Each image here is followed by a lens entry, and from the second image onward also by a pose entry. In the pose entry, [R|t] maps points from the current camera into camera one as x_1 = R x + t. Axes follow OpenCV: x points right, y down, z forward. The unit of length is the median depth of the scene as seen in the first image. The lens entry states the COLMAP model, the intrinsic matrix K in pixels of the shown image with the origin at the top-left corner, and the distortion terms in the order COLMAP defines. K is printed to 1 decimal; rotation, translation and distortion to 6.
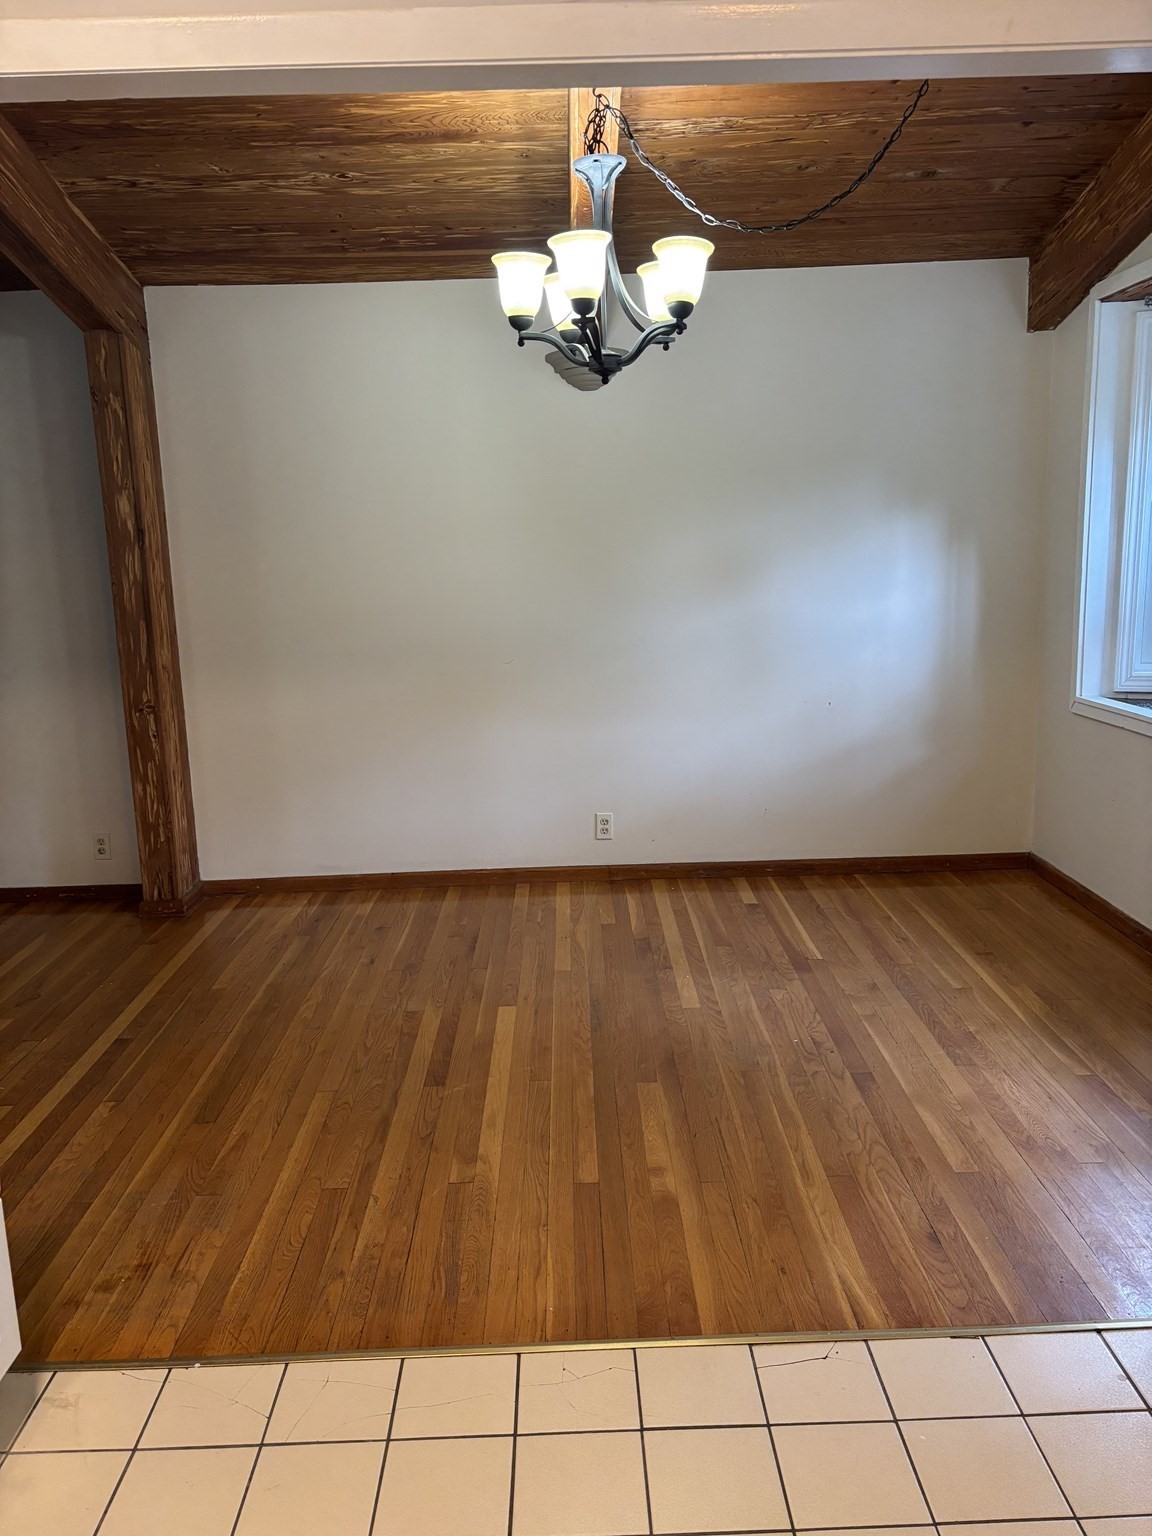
lens RADIAL K [[1160.5, 0, 577.4], [0, 1160.5, 760.9], [0, 0, 1]] dist [0.029481, -0.011318]
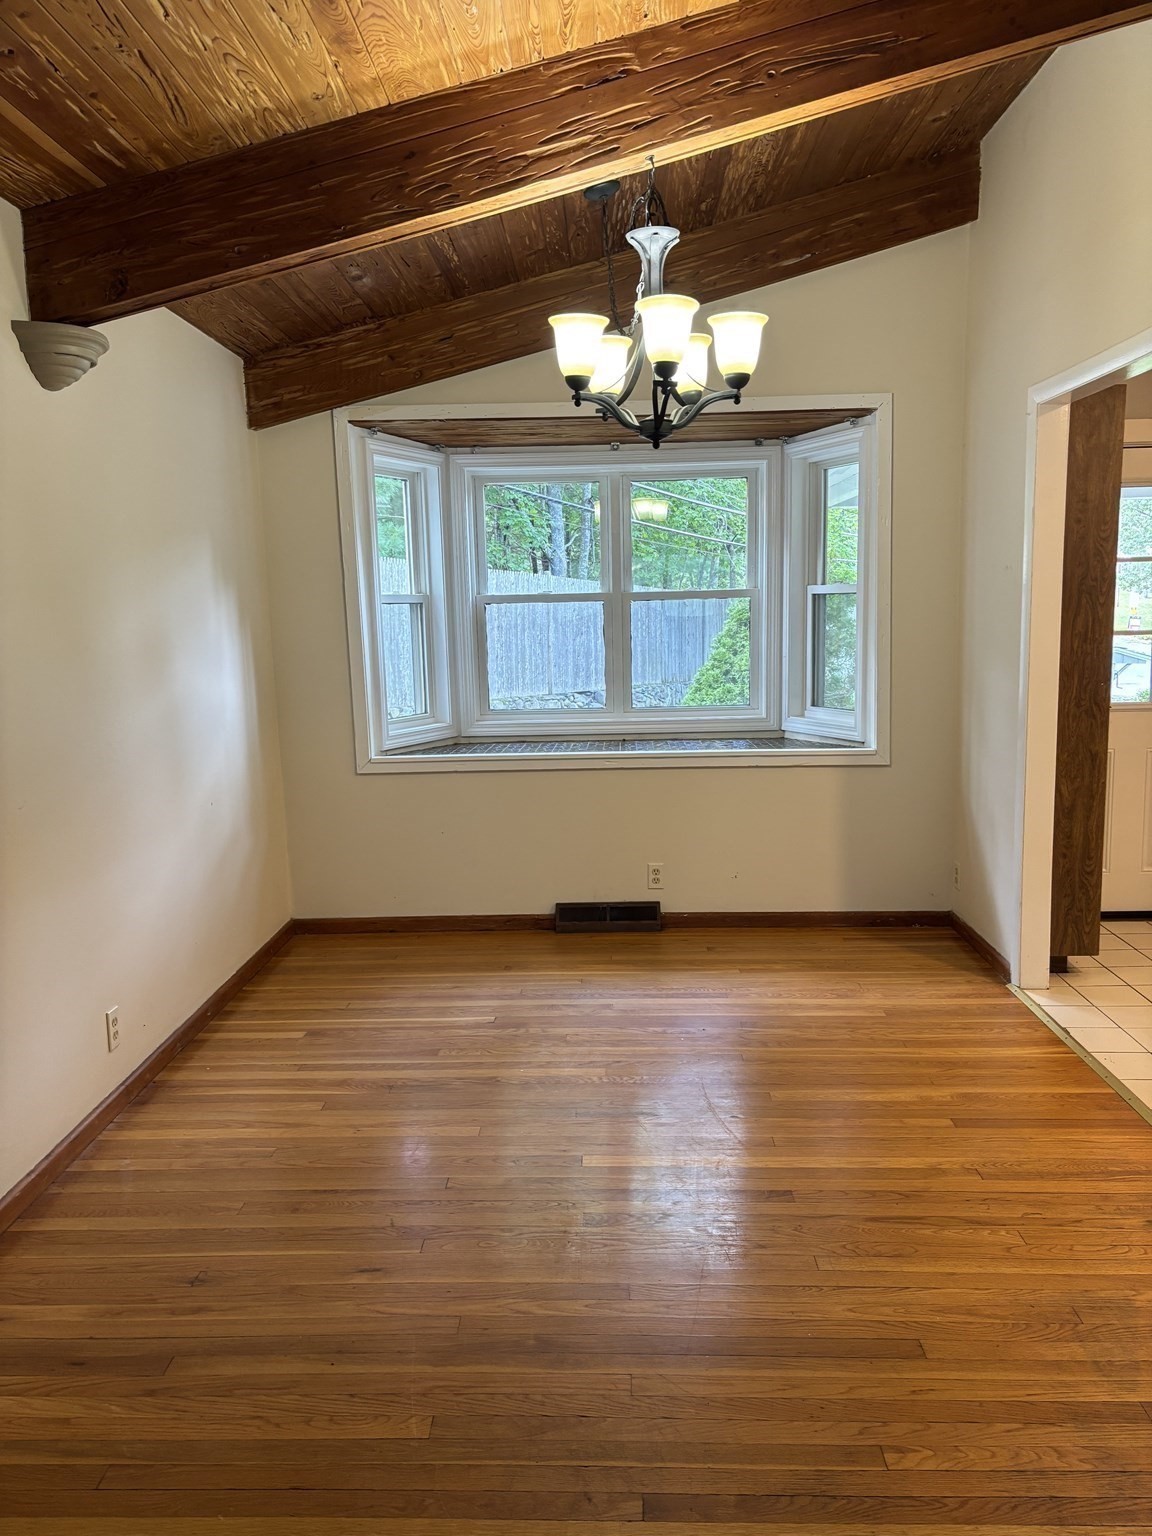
lens RADIAL K [[1160.5, 0, 577.4], [0, 1160.5, 760.9], [0, 0, 1]] dist [0.029481, -0.011318]
pose [[0.042895, -0.103499, 0.993704, -1.099151], [0.205072, 0.974354, 0.092631, -0.183120], [-0.977807, 0.199807, 0.063019, 1.154907]]
